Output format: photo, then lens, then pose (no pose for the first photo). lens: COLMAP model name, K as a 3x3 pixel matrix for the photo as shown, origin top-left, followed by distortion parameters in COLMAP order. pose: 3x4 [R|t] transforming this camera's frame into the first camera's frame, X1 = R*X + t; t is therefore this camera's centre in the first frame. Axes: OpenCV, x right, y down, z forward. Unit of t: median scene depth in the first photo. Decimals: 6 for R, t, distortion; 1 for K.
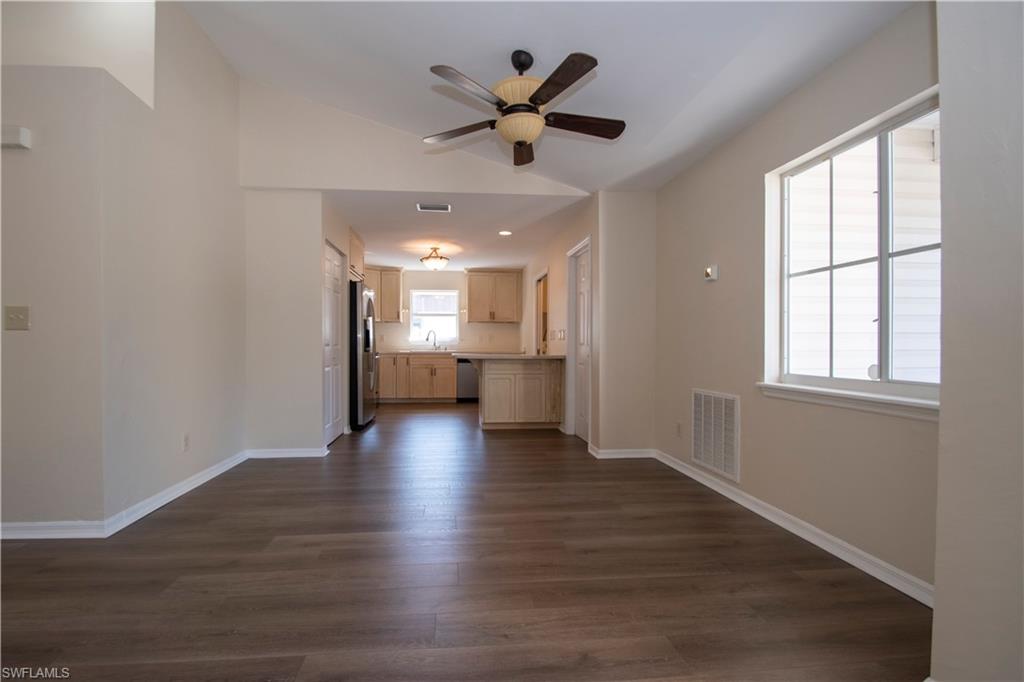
lens RADIAL K [[459.6, 0, 492.0], [0, 459.6, 341.6], [0, 0, 1]] dist [0.000556, -0.002404]
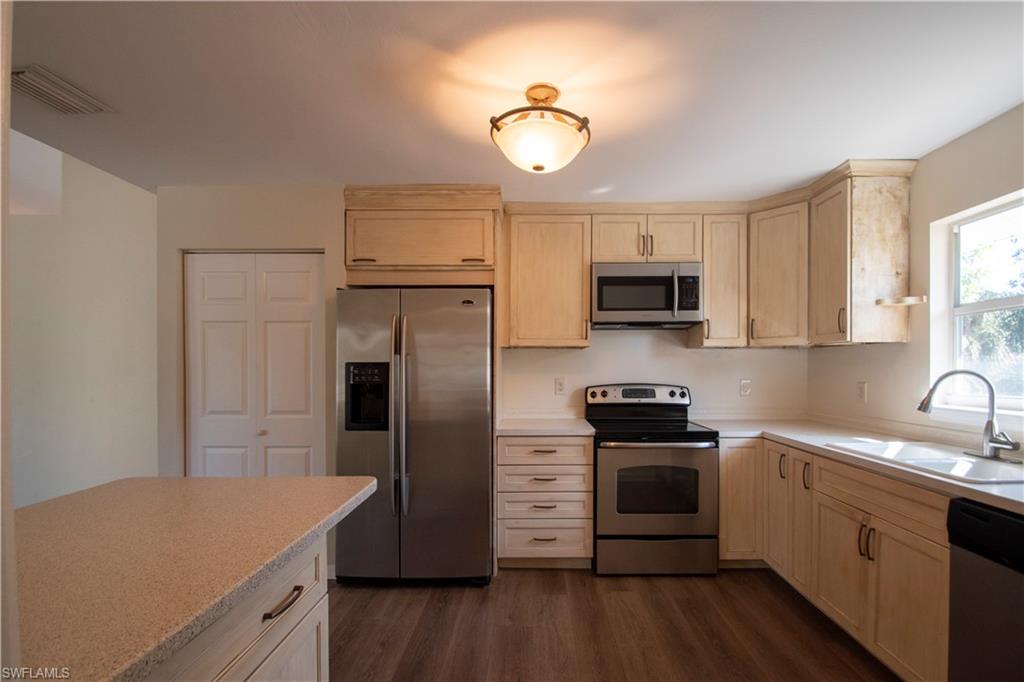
lens RADIAL K [[459.6, 0, 520.7], [0, 459.6, 371.4], [0, 0, 1]] dist [0.000556, -0.002404]
pose [[-0.110566, 0.006269, -0.993849, 0.133248], [0.007940, 0.999954, 0.005424, -0.027757], [0.993837, -0.007291, -0.110611, 0.846003]]
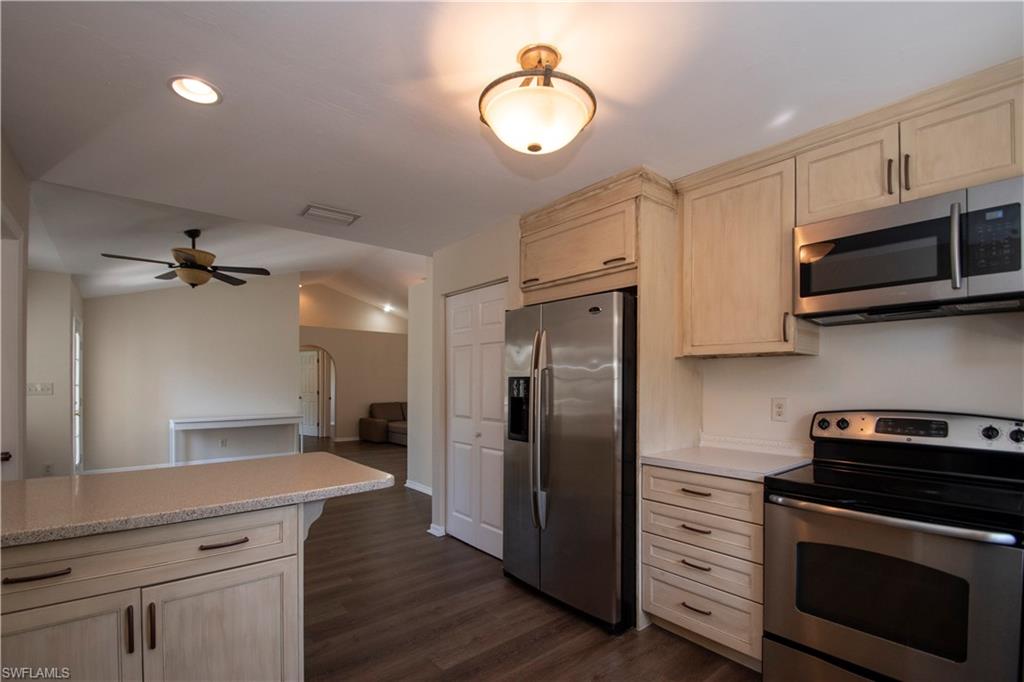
lens RADIAL K [[459.6, 0, 507.3], [0, 459.6, 380.3], [0, 0, 1]] dist [0.000556, -0.002404]
pose [[-0.825847, -0.005177, -0.563871, 0.022185], [0.000151, 0.999956, -0.009401, -0.027422], [0.563895, -0.007849, -0.825809, 0.987316]]
